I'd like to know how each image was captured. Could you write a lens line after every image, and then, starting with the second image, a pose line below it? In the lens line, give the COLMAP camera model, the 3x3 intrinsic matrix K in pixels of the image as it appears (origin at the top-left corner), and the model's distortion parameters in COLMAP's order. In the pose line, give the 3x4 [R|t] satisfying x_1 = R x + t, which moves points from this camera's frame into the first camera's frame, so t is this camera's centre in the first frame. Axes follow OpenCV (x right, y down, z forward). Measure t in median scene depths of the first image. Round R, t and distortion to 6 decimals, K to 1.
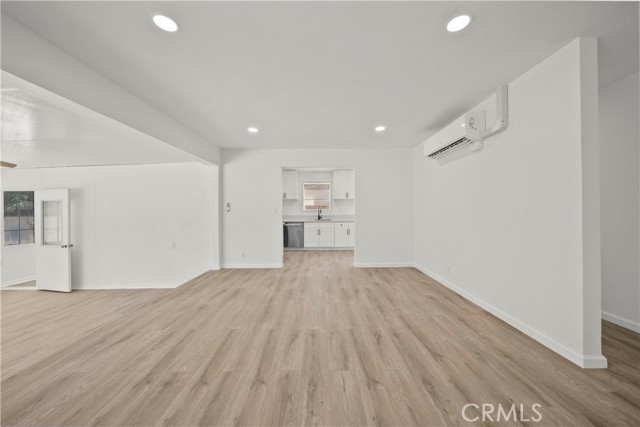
lens RADIAL K [[227.1, 0, 323.7], [0, 227.1, 212.4], [0, 0, 1]] dist [-0.000344, -0.000759]
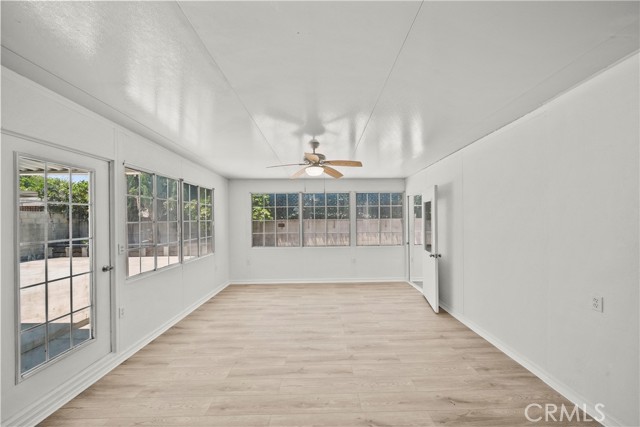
lens RADIAL K [[227.1, 0, 322.4], [0, 227.1, 216.6], [0, 0, 1]] dist [-0.000344, -0.000759]
pose [[-0.000201, 0.001658, -0.999999, -0.507267], [0.004605, 0.999988, 0.001657, 0.007235], [0.999989, -0.004605, -0.000209, 0.953932]]
